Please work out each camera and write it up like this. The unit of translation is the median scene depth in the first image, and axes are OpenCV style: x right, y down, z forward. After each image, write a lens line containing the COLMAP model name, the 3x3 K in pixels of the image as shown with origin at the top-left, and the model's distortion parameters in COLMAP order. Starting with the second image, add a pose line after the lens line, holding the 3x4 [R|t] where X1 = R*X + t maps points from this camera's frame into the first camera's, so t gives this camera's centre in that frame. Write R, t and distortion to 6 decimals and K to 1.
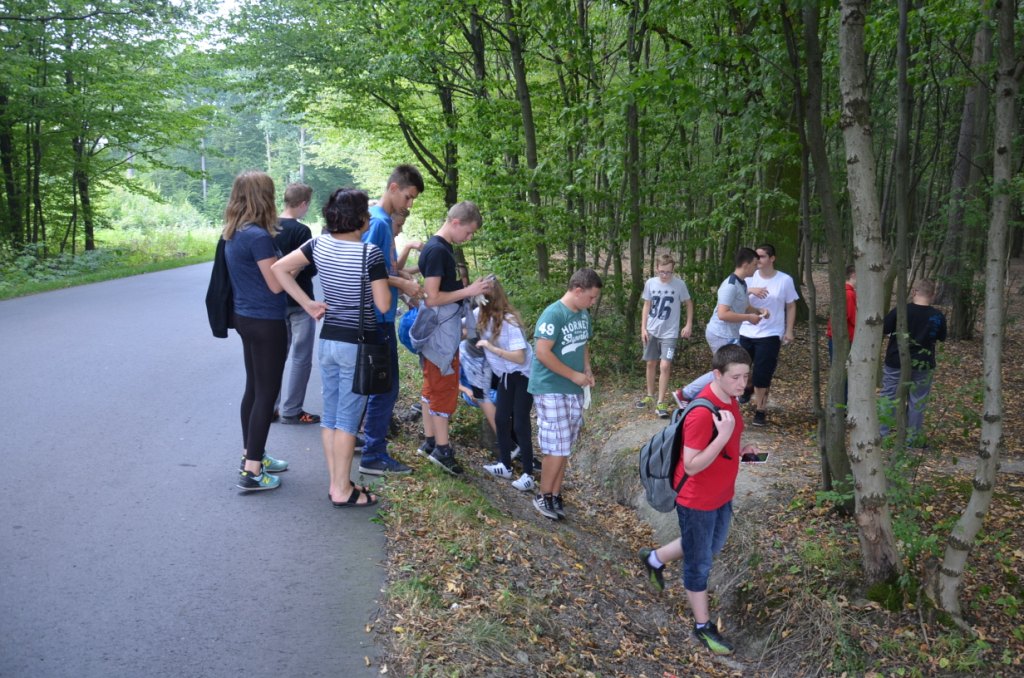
lens RADIAL K [[834.5, 0, 511.0], [0, 834.5, 321.1], [0, 0, 1]] dist [-0.004085, -0.001958]
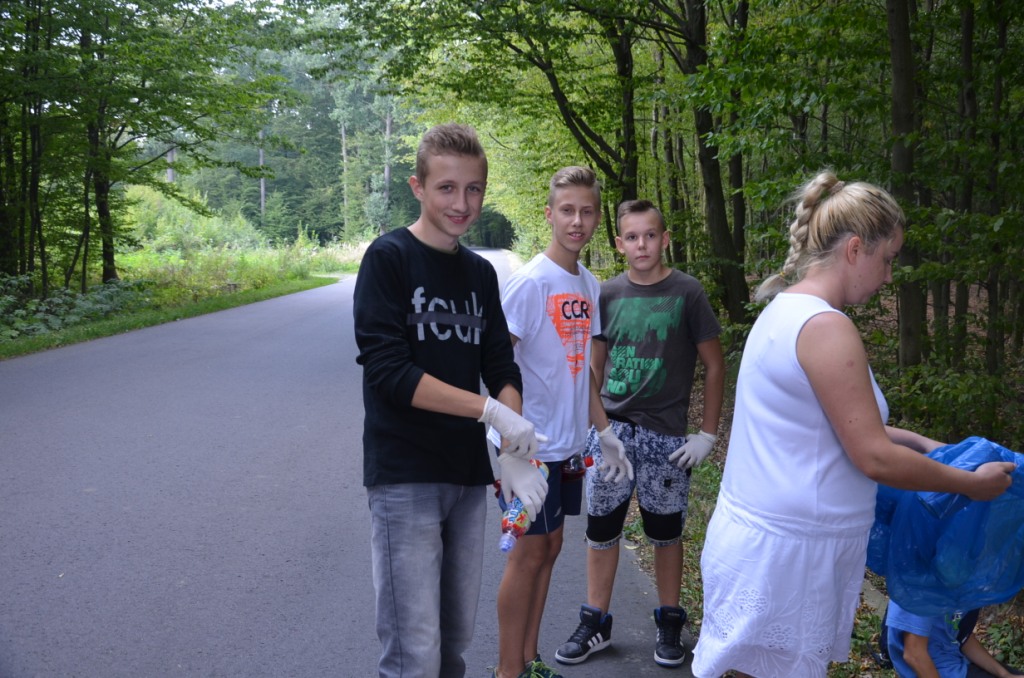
lens RADIAL K [[1047.2, 0, 512.0], [0, 1047.2, 339.0], [0, 0, 1]] dist [-0.049083, 0.242269]
pose [[0.993438, 0.005340, -0.114251, -0.054990], [-0.007941, 0.999719, -0.022328, -0.017539], [0.114100, 0.023089, 0.993201, 0.140437]]
